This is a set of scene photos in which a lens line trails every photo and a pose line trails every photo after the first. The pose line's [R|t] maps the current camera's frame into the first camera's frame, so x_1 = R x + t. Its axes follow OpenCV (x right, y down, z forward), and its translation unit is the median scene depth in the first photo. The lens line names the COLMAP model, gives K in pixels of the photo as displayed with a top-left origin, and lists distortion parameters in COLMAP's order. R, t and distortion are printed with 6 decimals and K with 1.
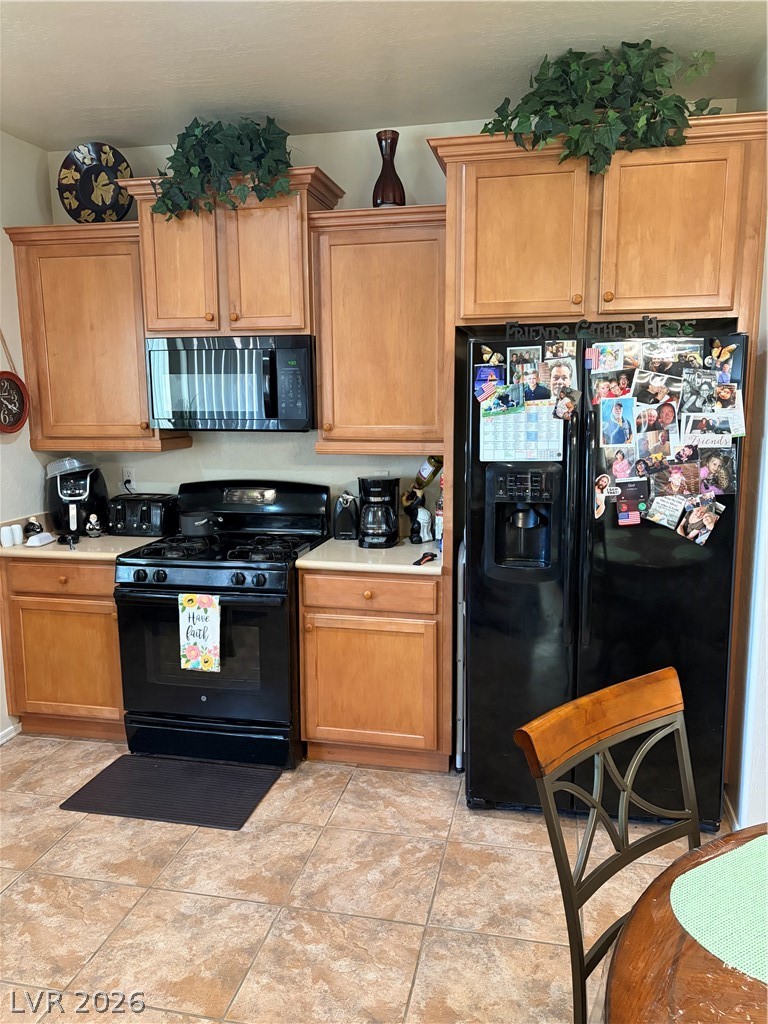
lens RADIAL K [[772.2, 0, 375.7], [0, 772.2, 515.0], [0, 0, 1]] dist [0.040914, -0.040058]
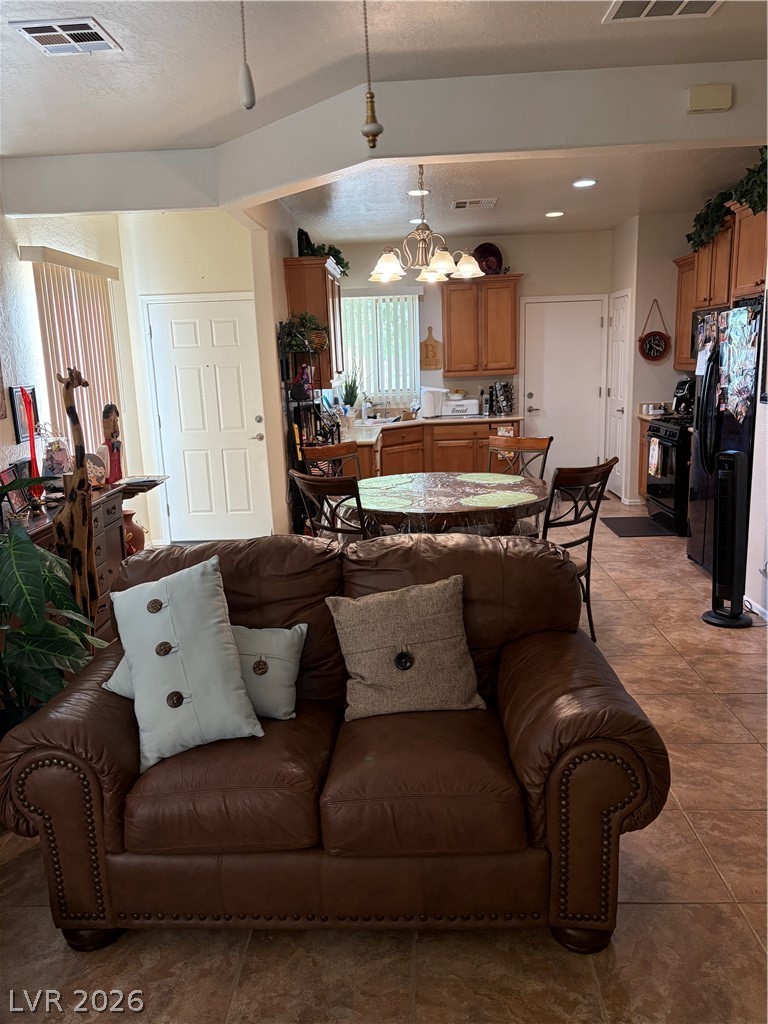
lens RADIAL K [[772.2, 0, 375.7], [0, 772.2, 515.0], [0, 0, 1]] dist [0.040914, -0.040058]
pose [[0.164339, 0.193966, -0.967145, 2.049120], [-0.111579, 0.977838, 0.177151, 0.020106], [0.980073, 0.078800, 0.182339, -0.133287]]
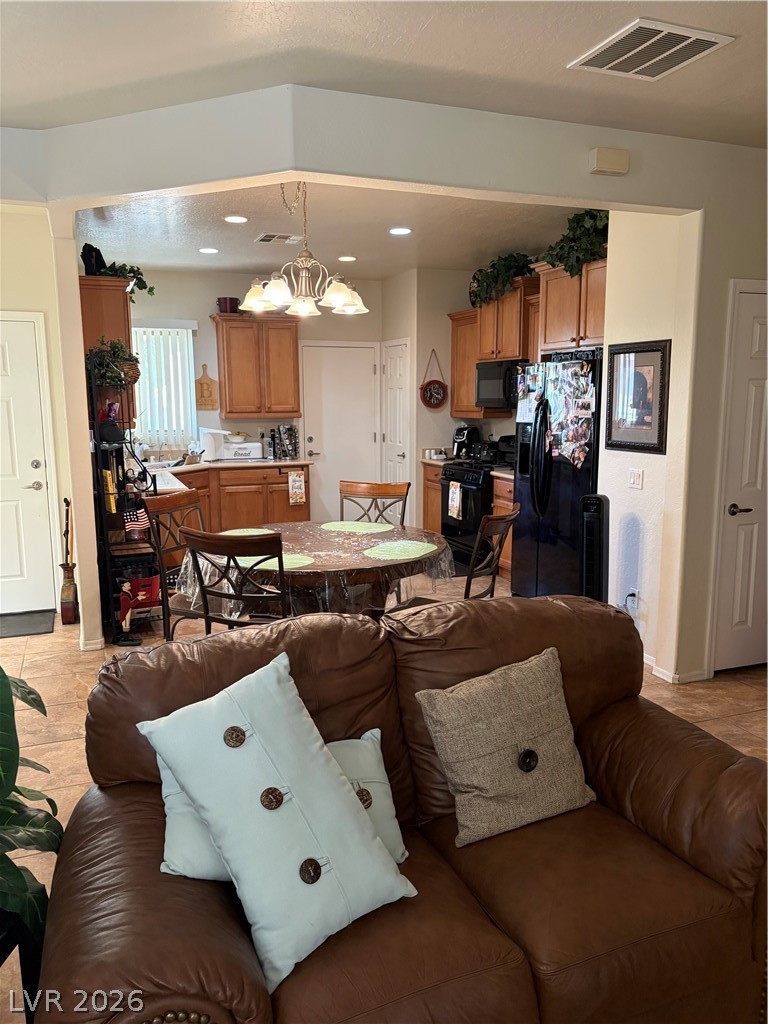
lens RADIAL K [[772.2, 0, 375.7], [0, 772.2, 515.0], [0, 0, 1]] dist [0.040914, -0.040058]
pose [[0.546818, 0.130424, -0.827031, 1.730951], [-0.122829, 0.989601, 0.074849, 0.069854], [0.828193, 0.060655, 0.557151, -0.465633]]
